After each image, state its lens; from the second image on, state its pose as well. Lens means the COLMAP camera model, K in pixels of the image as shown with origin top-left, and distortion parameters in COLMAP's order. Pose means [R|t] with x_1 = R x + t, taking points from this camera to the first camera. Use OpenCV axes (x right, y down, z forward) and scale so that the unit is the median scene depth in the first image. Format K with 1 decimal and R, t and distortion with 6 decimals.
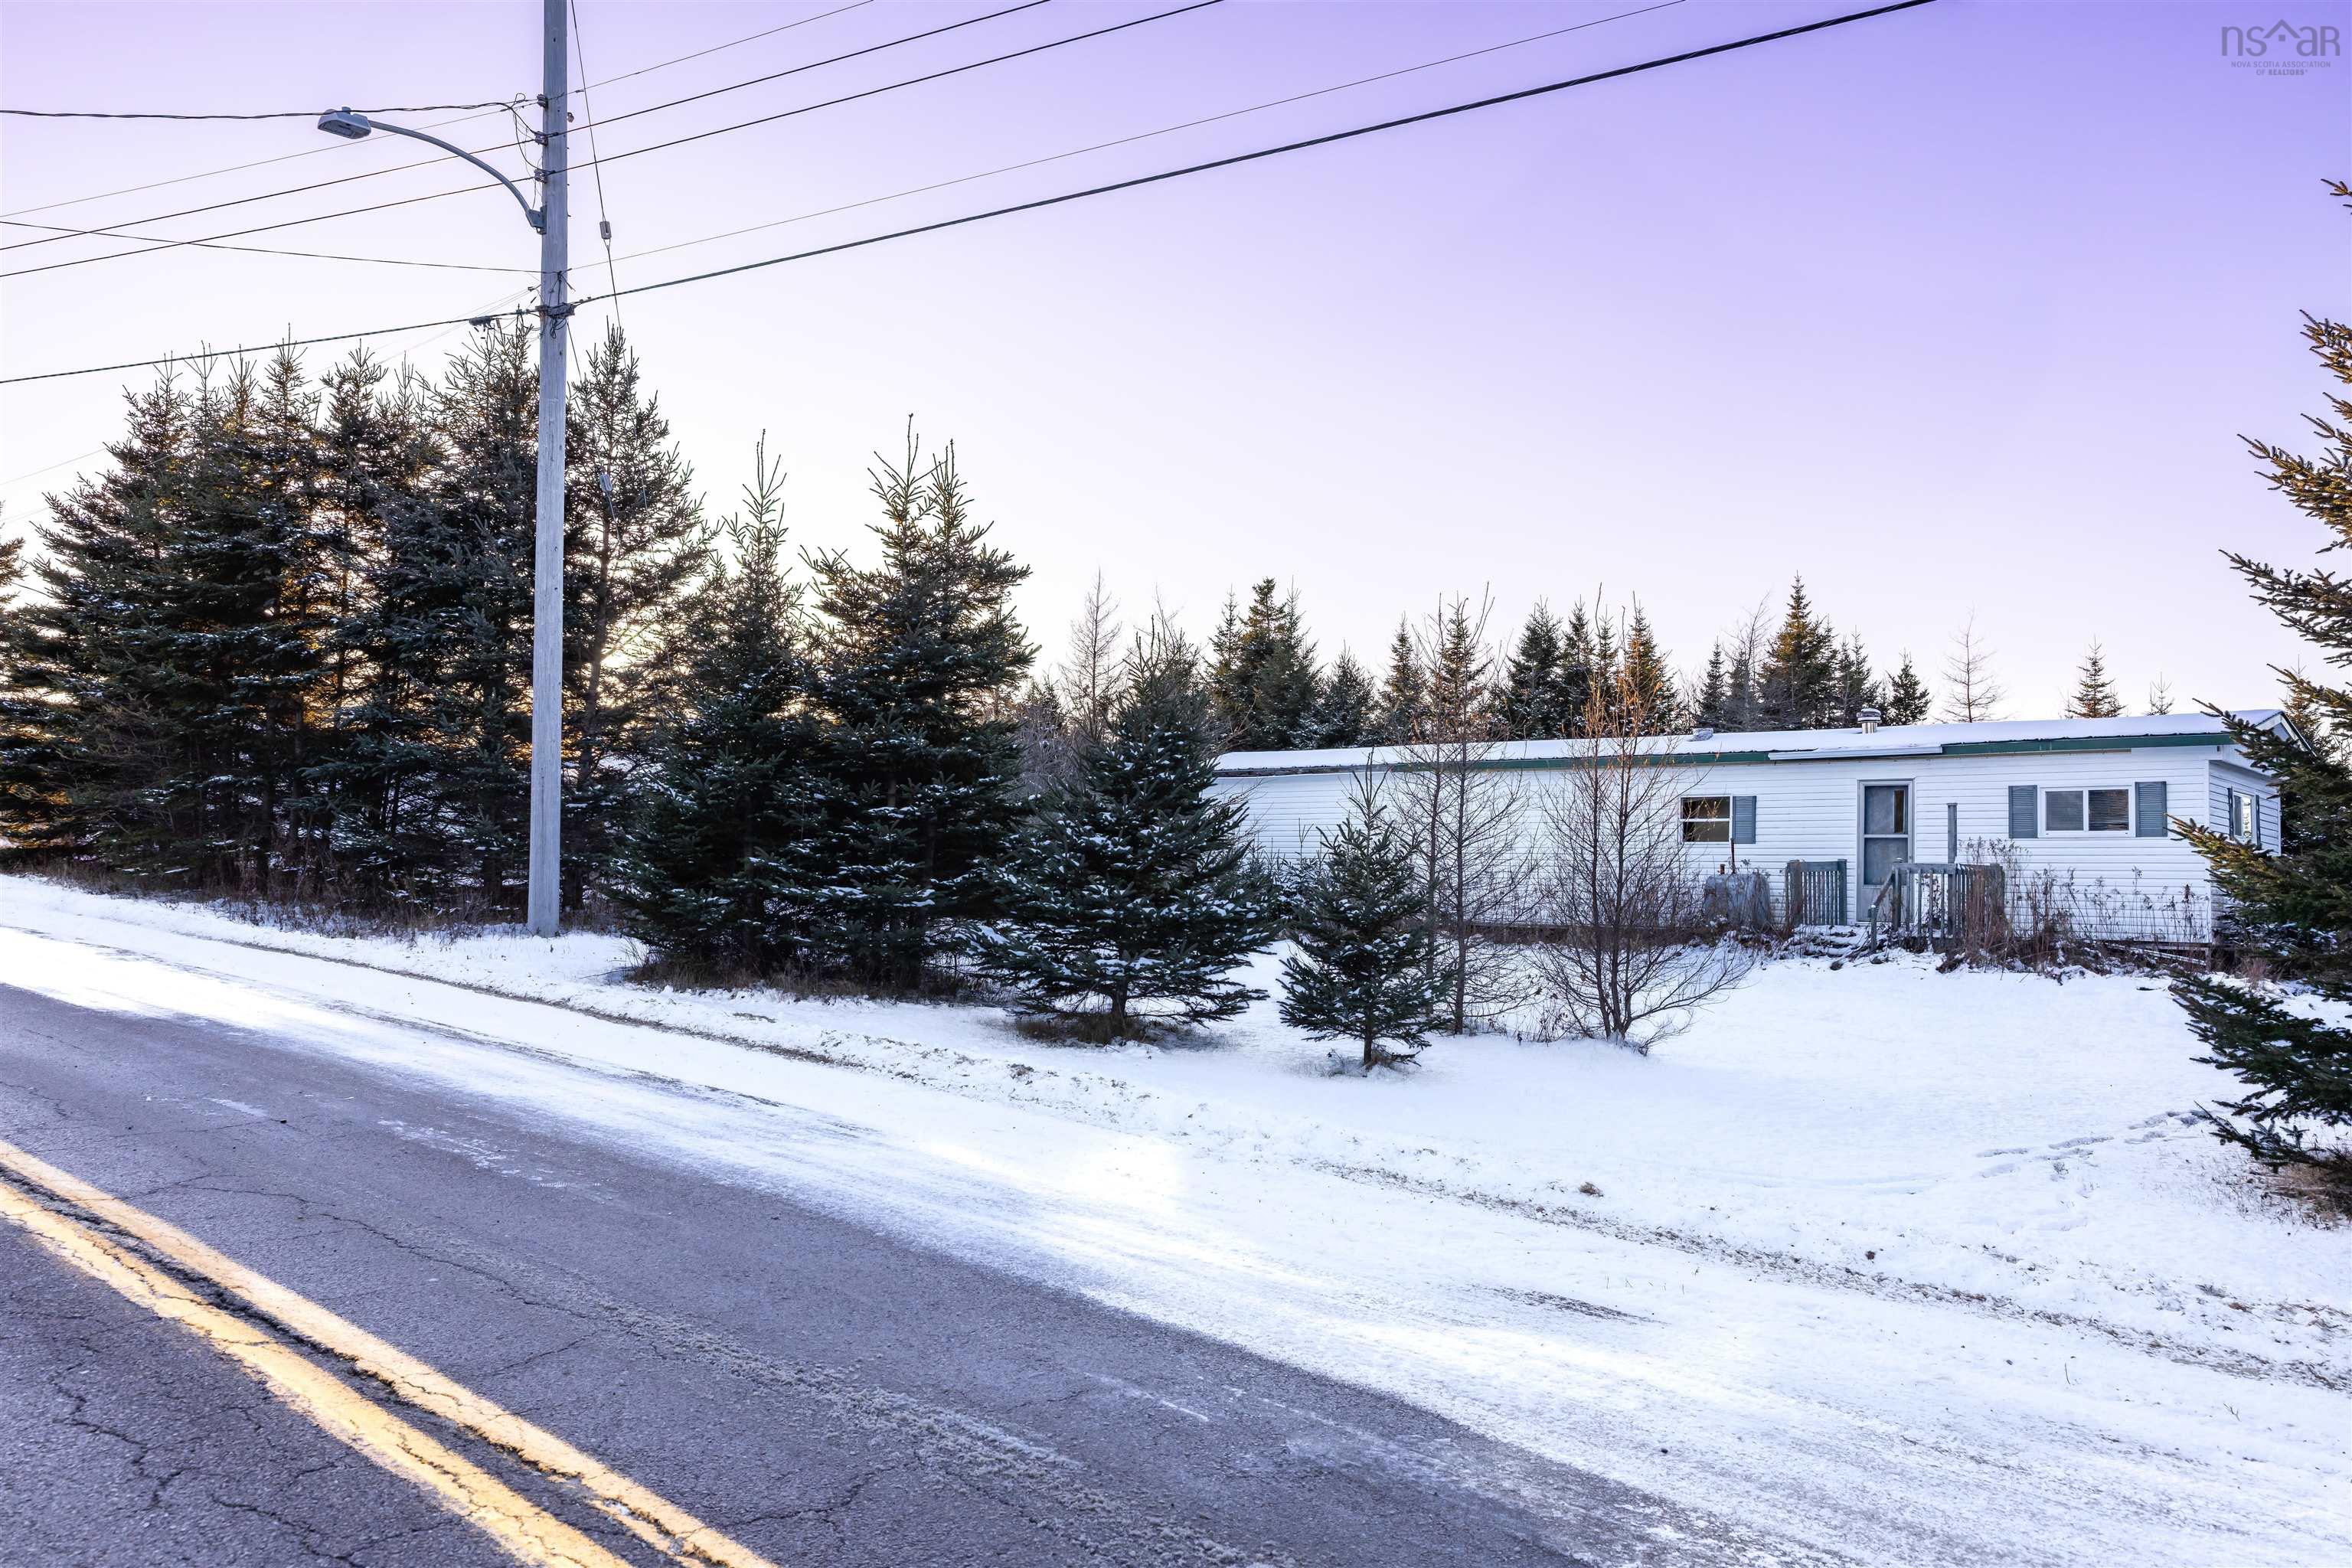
lens RADIAL K [[1882.6, 0, 1164.2], [0, 1882.6, 765.6], [0, 0, 1]] dist [0.026362, -0.007227]
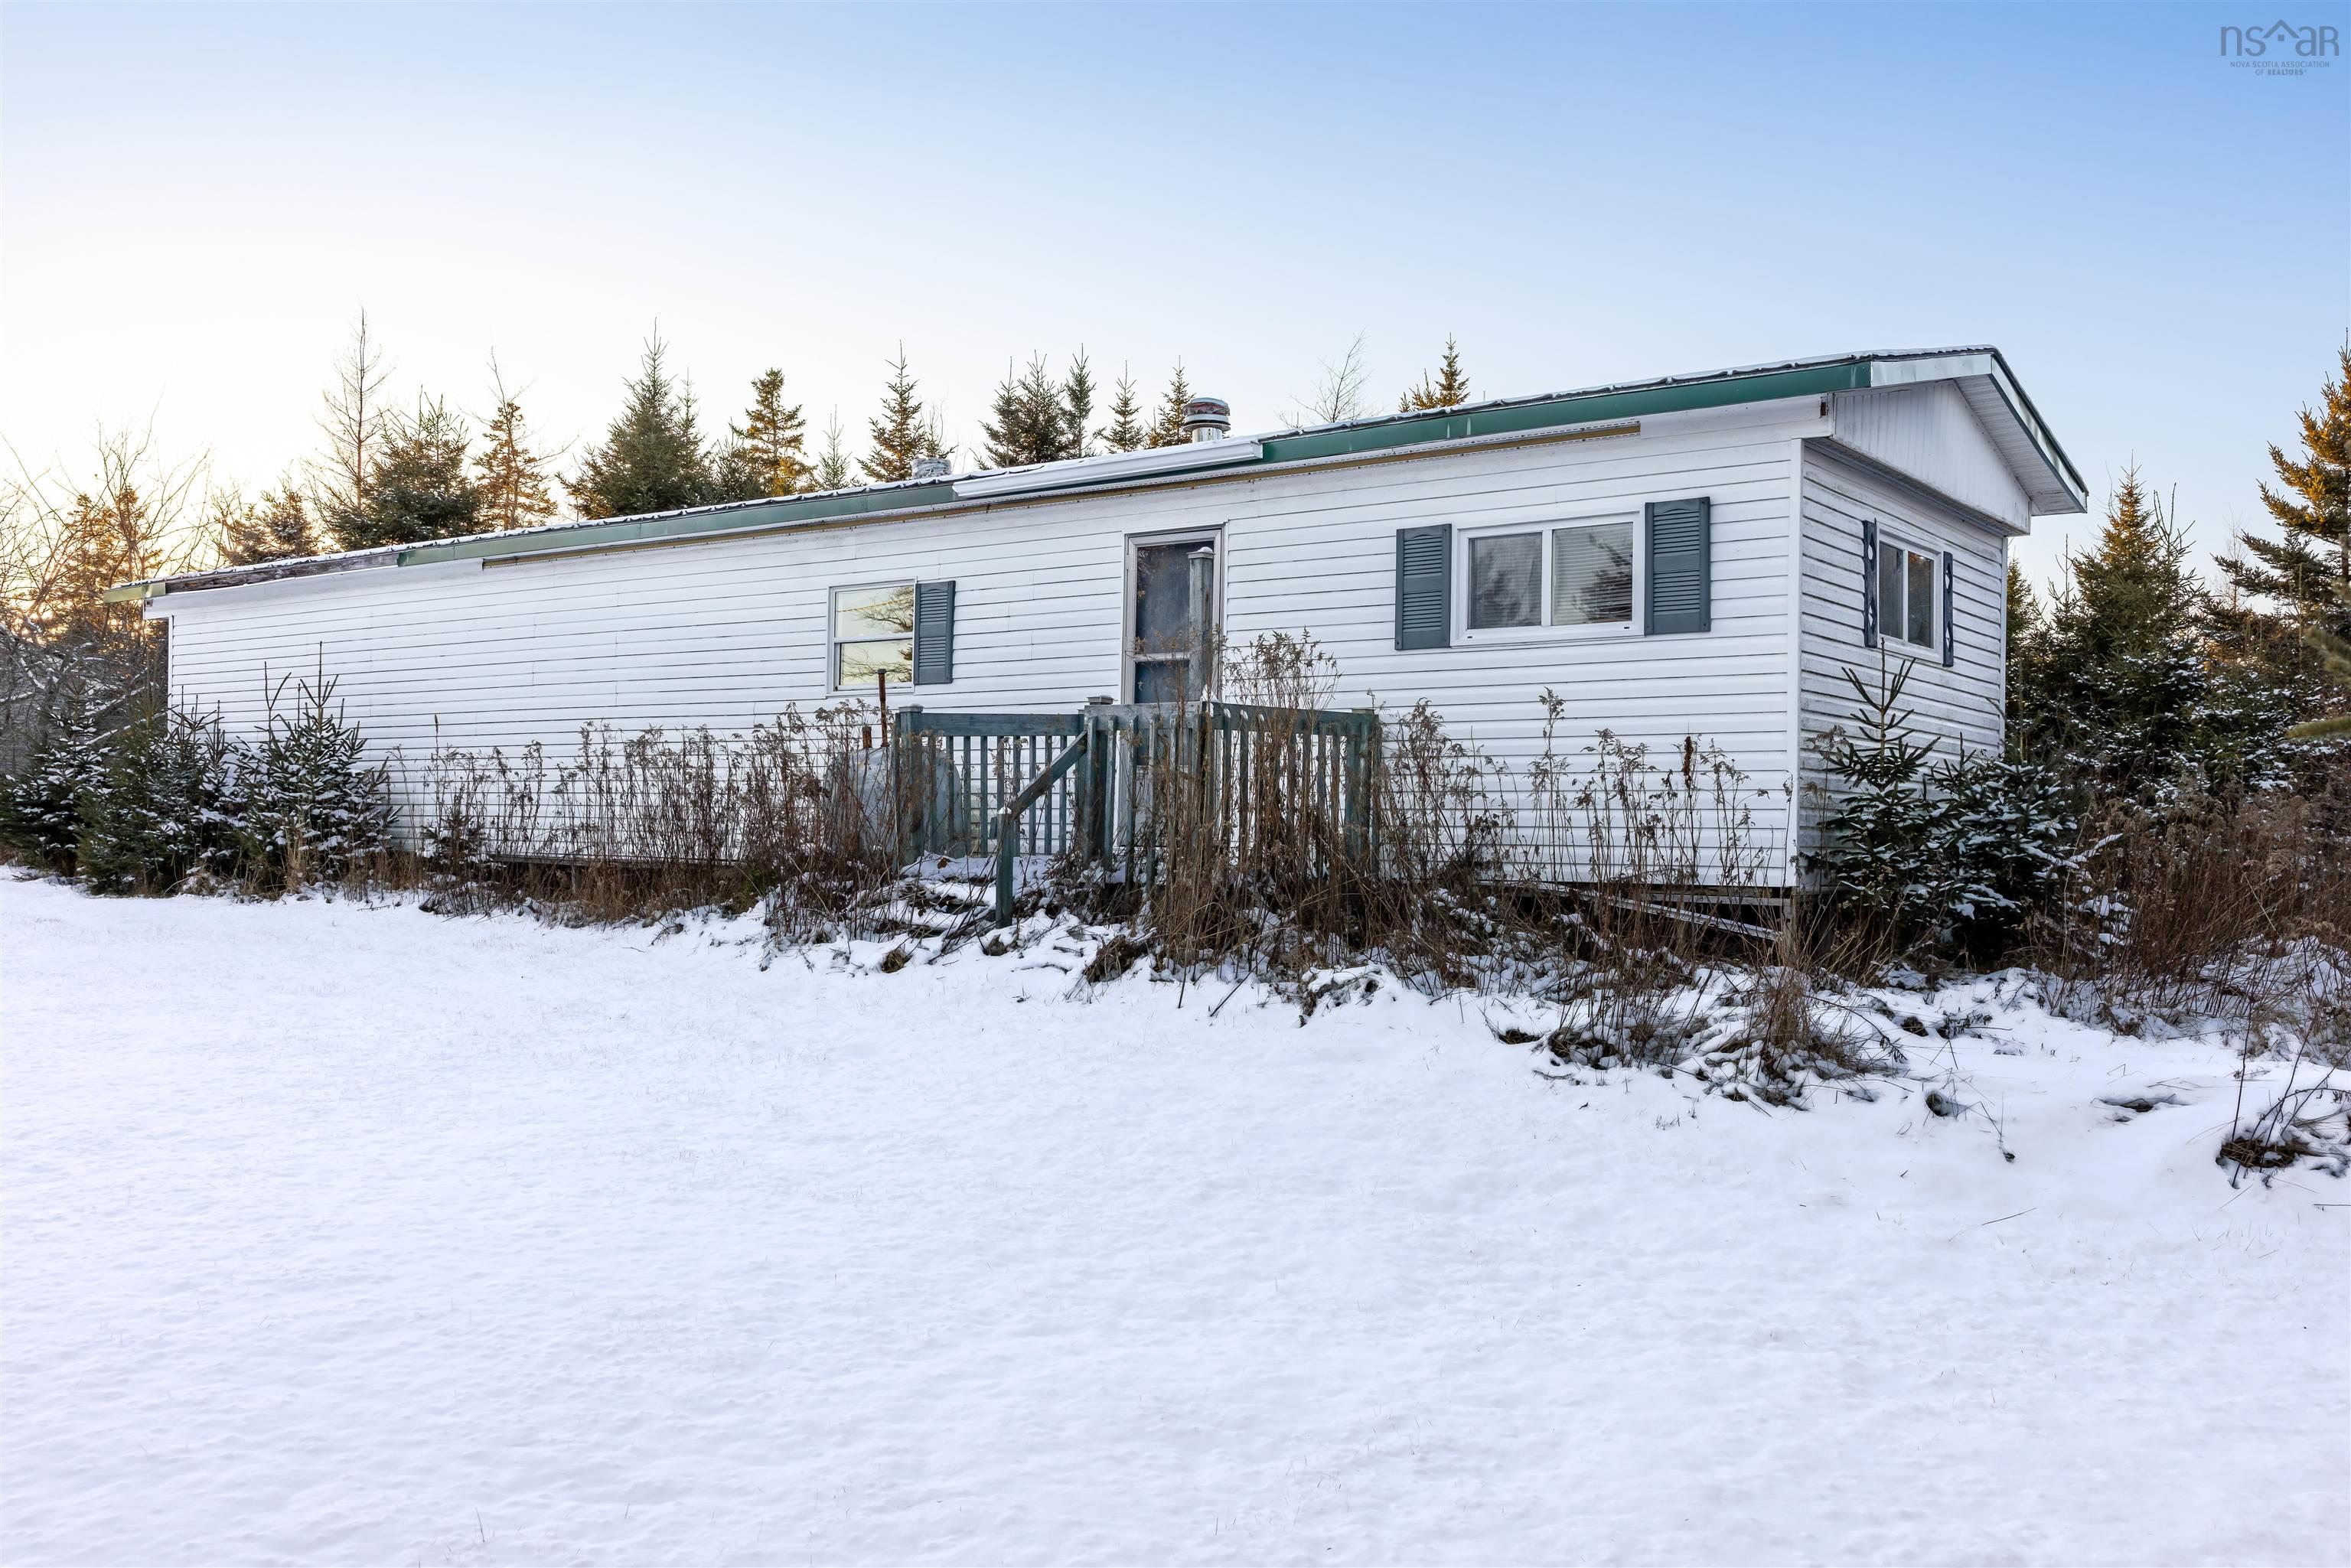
lens RADIAL K [[1998.4, 0, 1226.7], [0, 1998.4, 833.0], [0, 0, 1]] dist [0.029089, -0.001295]
pose [[0.994901, -0.015147, 0.099715, 0.342905], [0.007565, 0.997080, 0.075987, 0.042677], [-0.100575, -0.074845, 0.992110, 0.517419]]
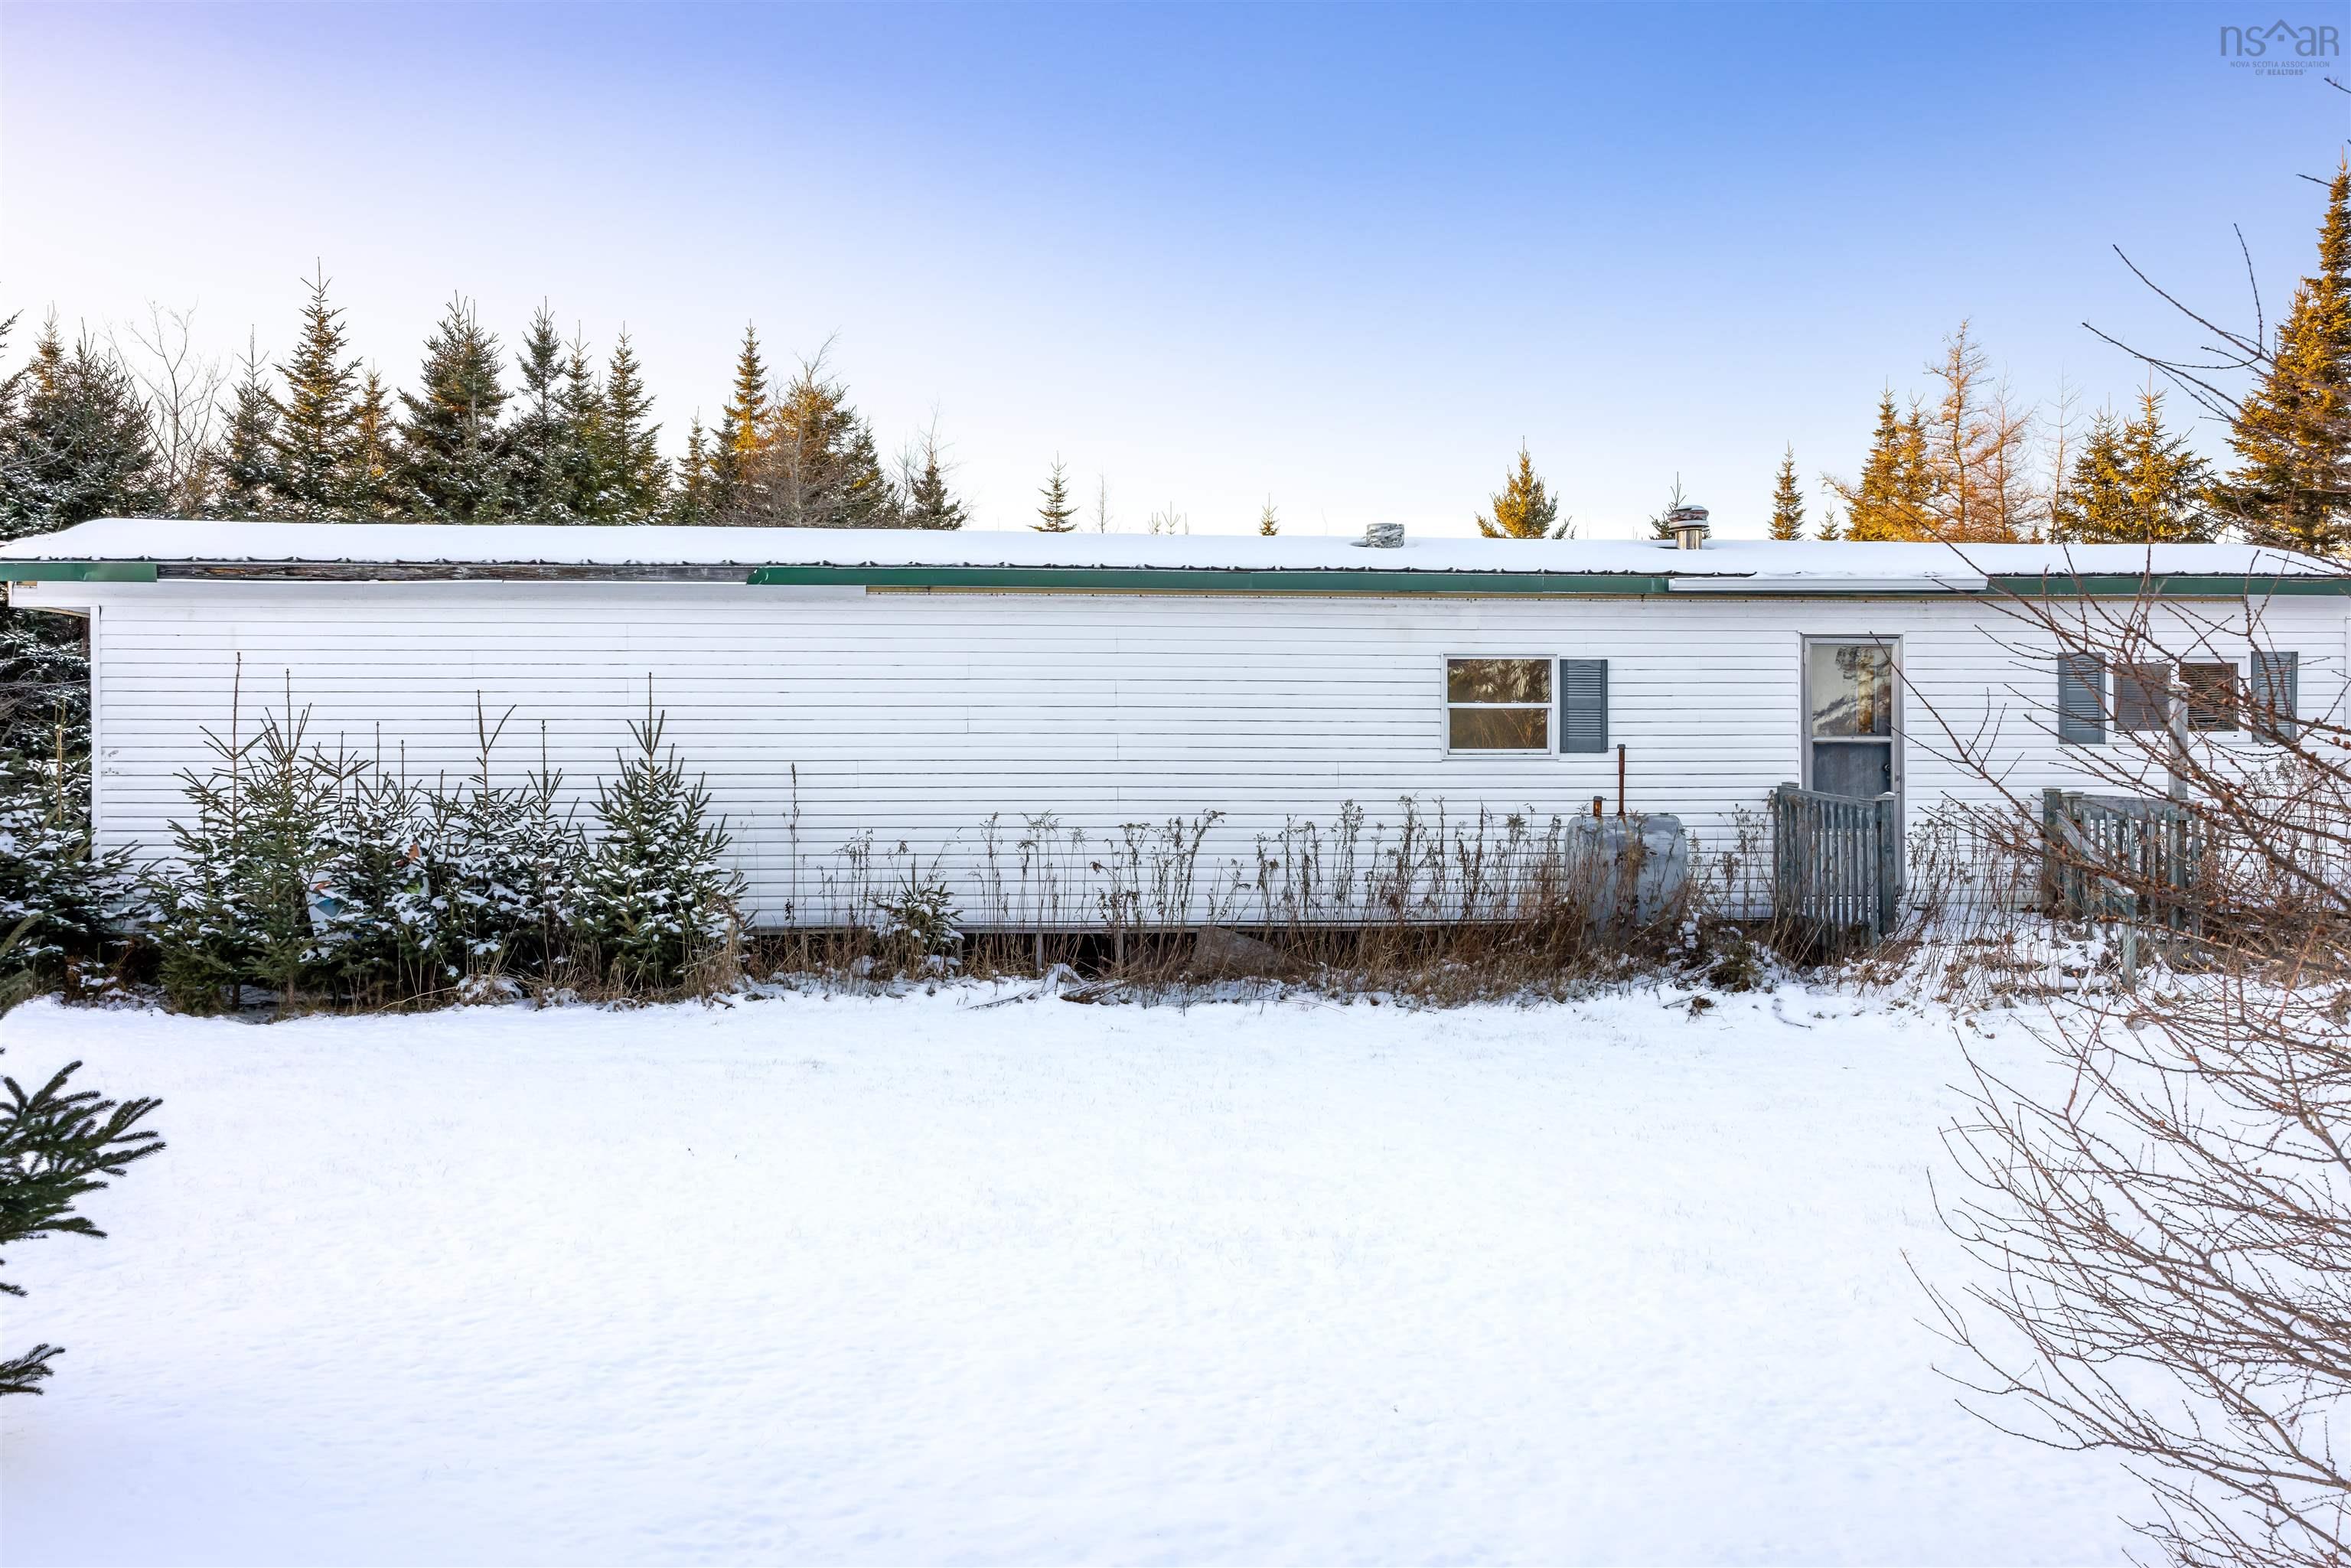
lens RADIAL K [[1881.7, 0, 1163.7], [0, 1881.7, 765.6], [0, 0, 1]] dist [0.026362, -0.007227]
pose [[0.675342, -0.029344, 0.736921, -0.155131], [-0.034513, 0.996856, 0.071324, 0.012708], [-0.736697, -0.073602, 0.672205, 0.771156]]
